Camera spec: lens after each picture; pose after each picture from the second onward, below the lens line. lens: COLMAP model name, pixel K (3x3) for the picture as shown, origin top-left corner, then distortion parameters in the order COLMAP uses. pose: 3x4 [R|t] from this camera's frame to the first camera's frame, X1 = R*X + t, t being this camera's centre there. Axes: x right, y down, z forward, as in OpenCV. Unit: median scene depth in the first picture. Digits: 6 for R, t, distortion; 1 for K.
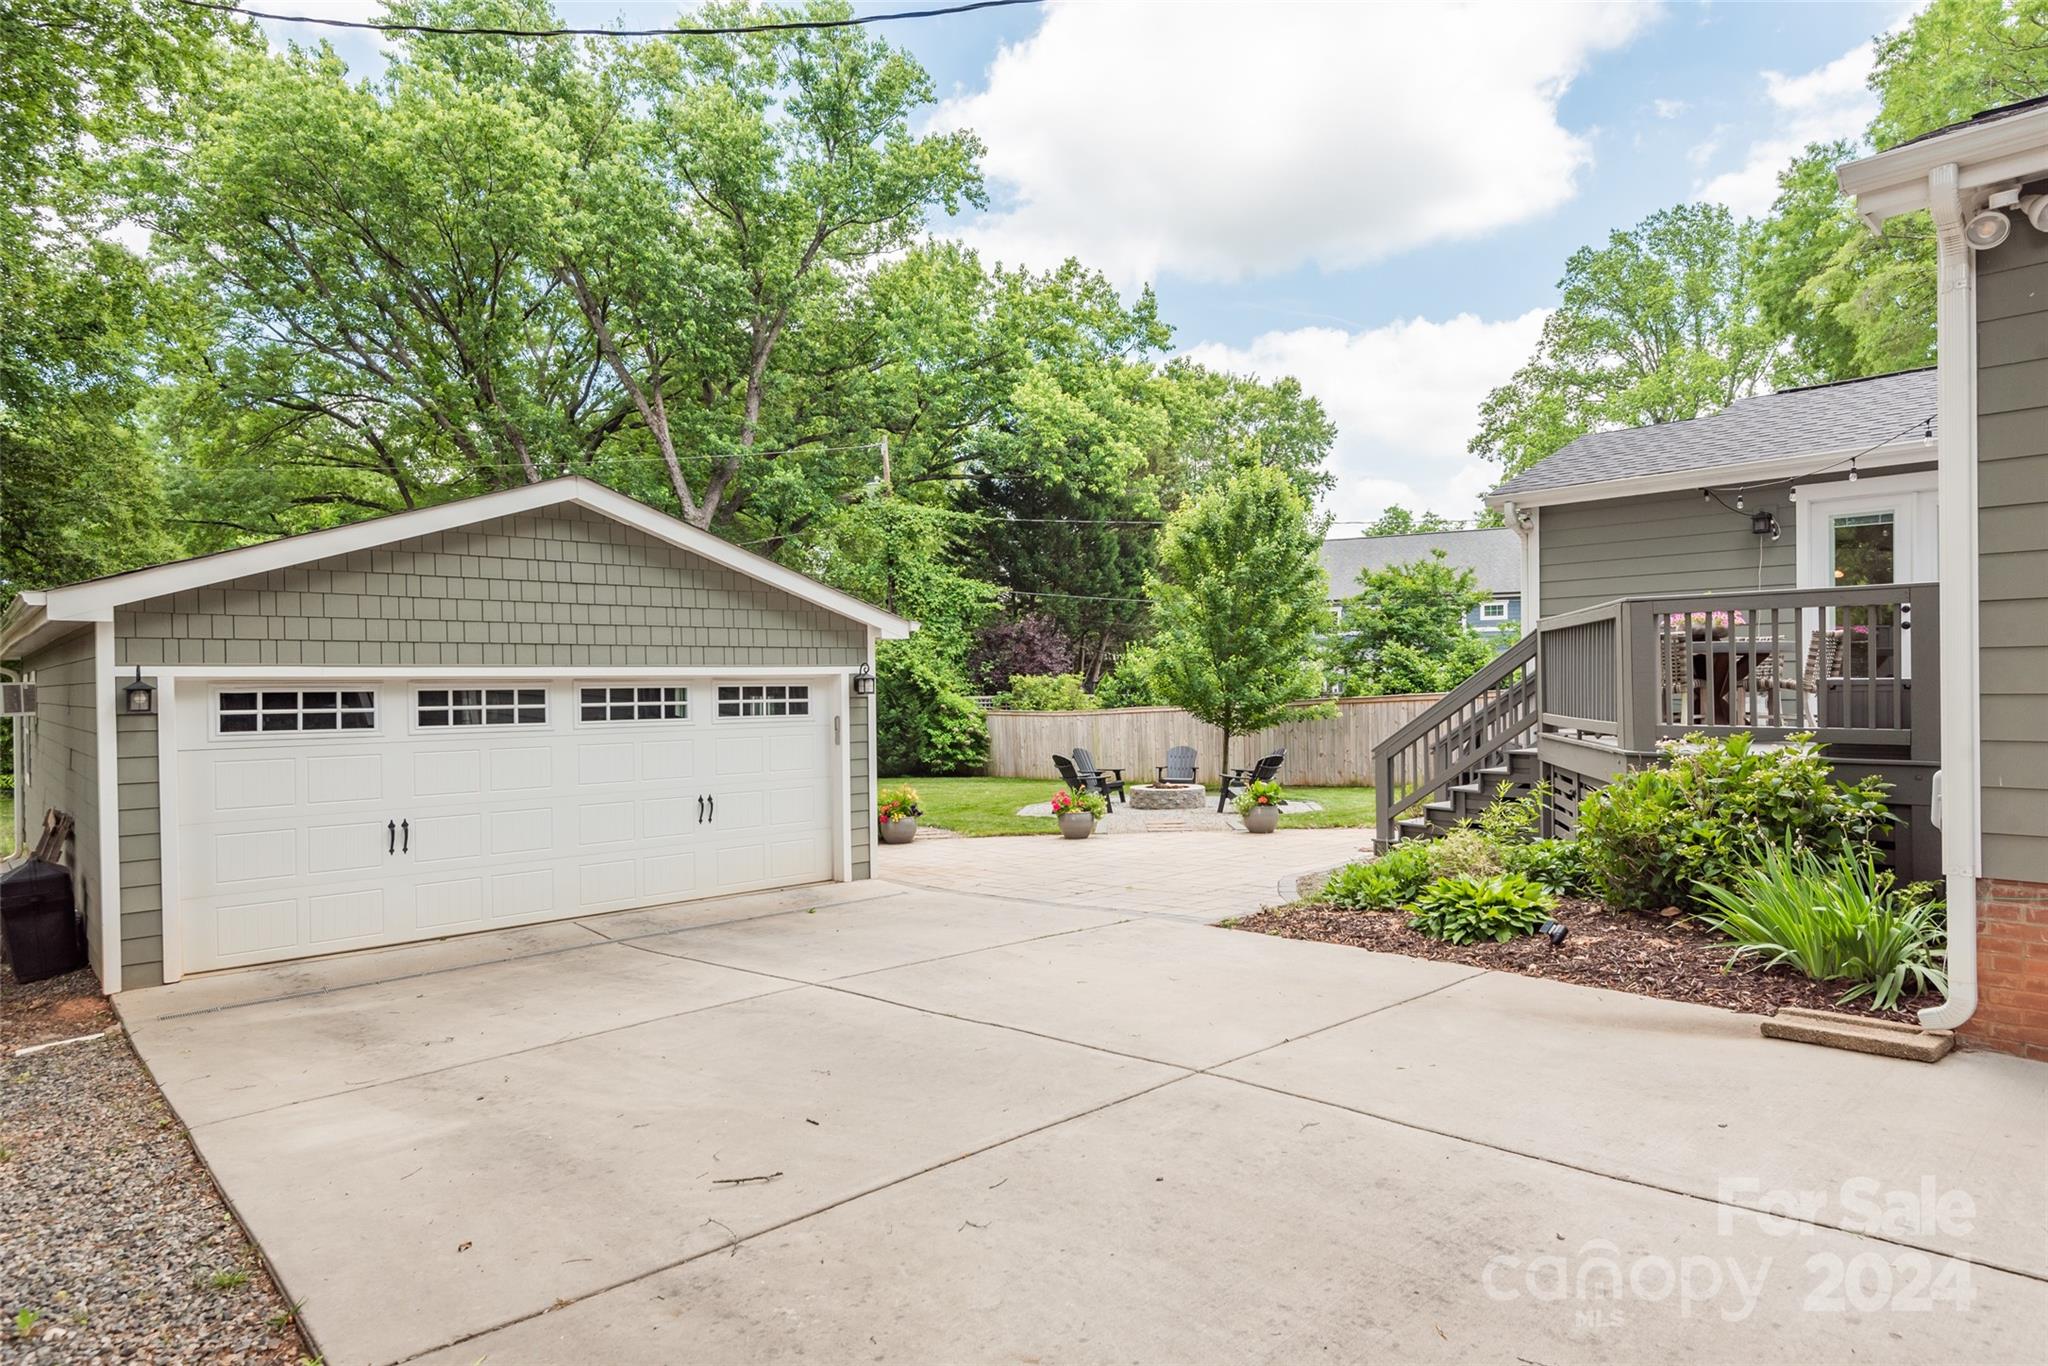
lens RADIAL K [[1204.0, 0, 1024.0], [0, 1204.0, 683.0], [0, 0, 1]] dist [-0.001454, -0.000932]
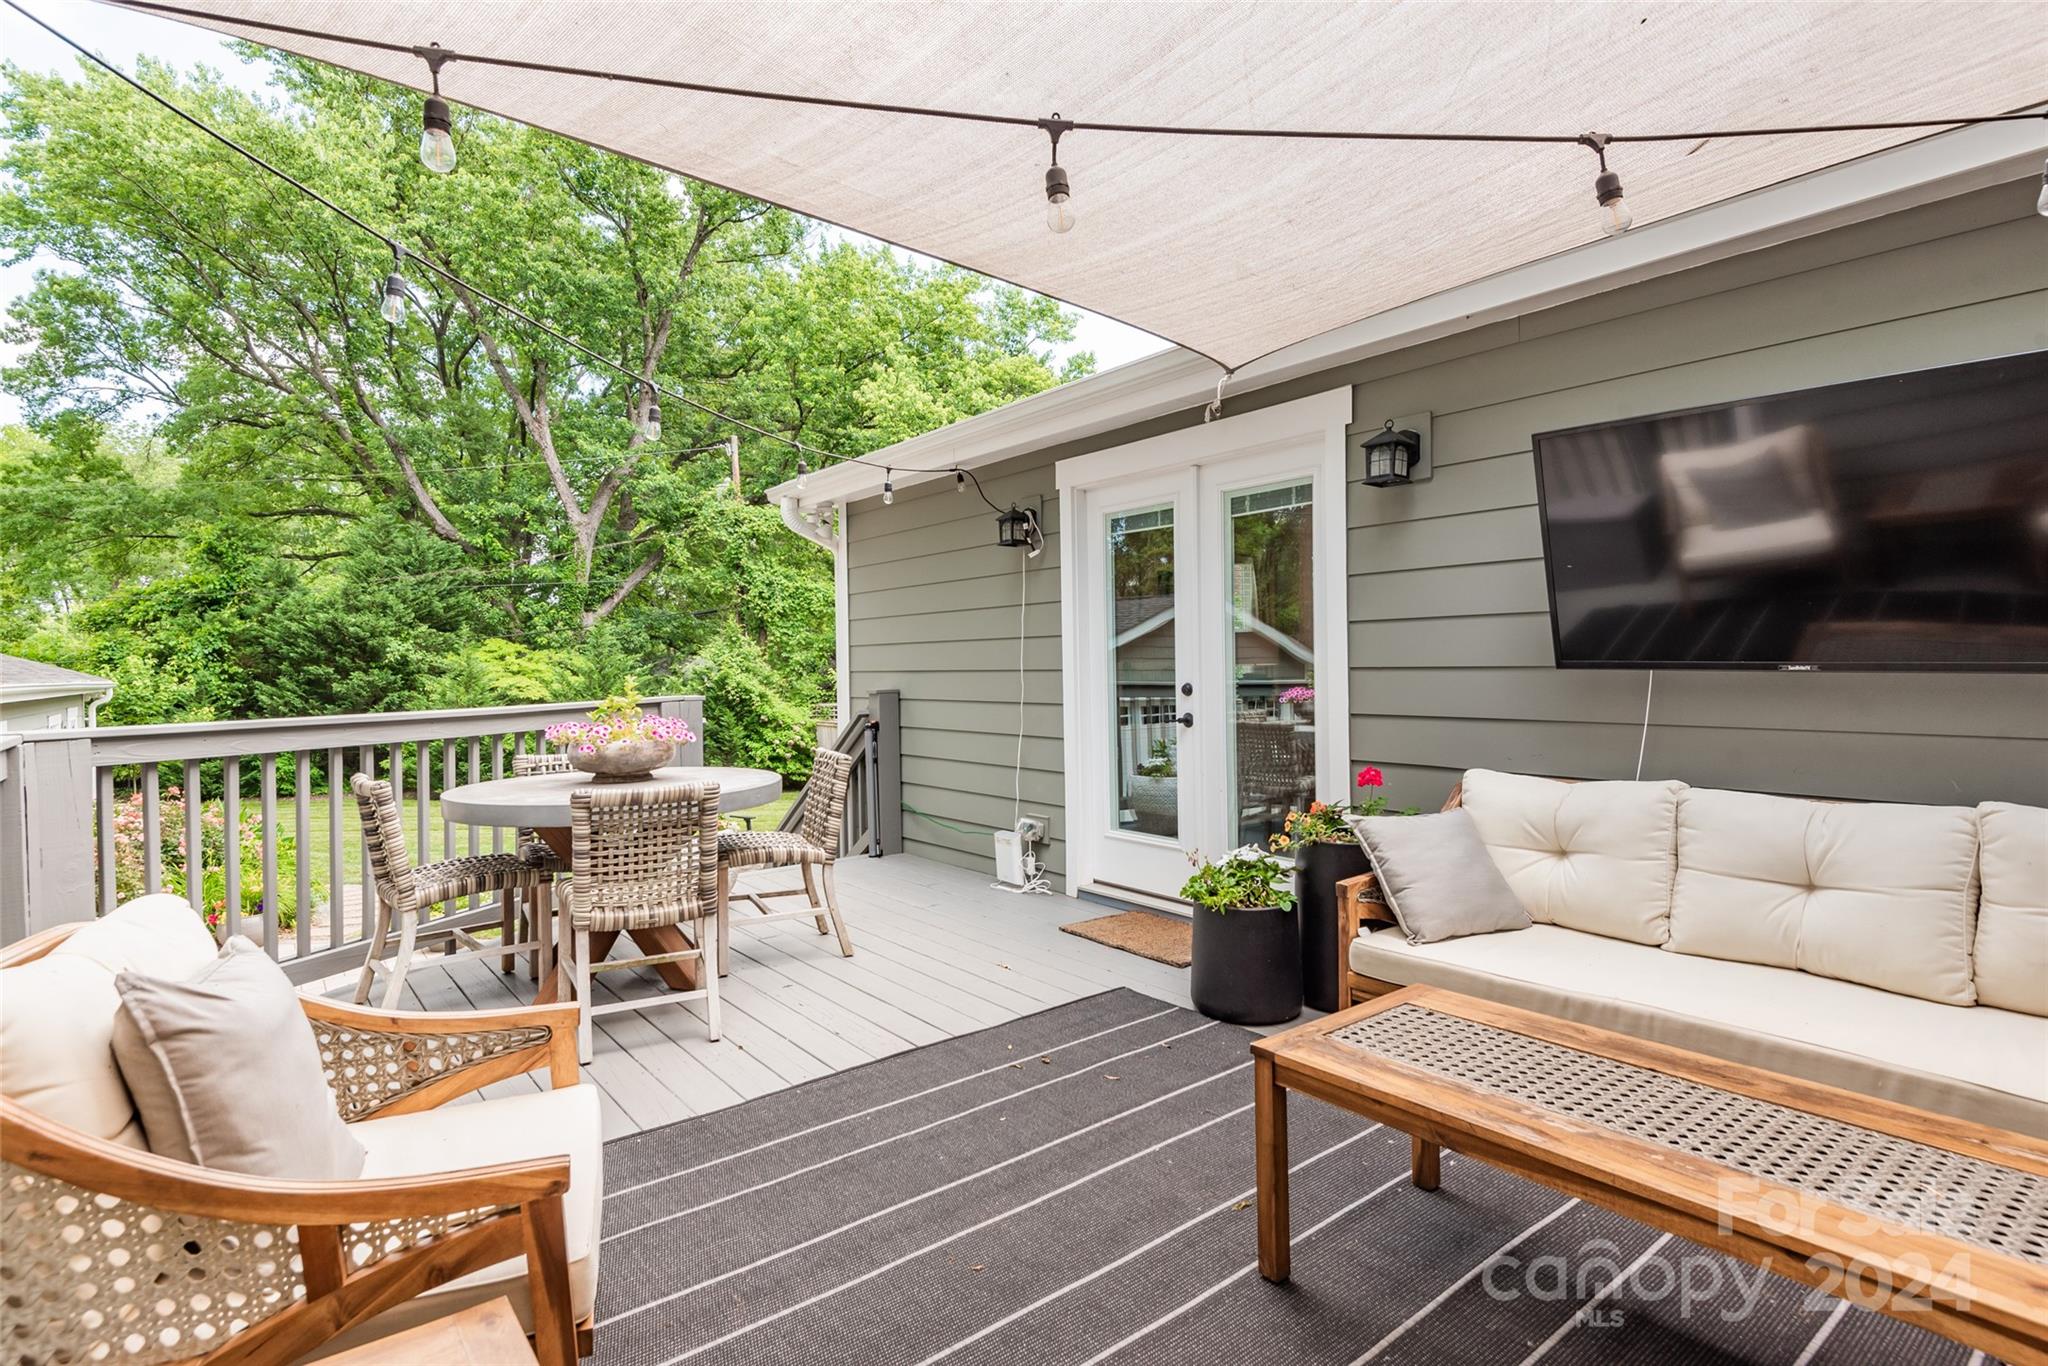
lens RADIAL K [[1079.1, 0, 1024.0], [0, 1079.1, 683.0], [0, 0, 1]] dist [-0.001422, -0.001194]
pose [[0.995127, -0.005165, -0.098465, 0.206714], [0.007159, 0.999776, 0.019904, -0.022025], [0.098340, -0.020512, 0.994941, 0.154516]]
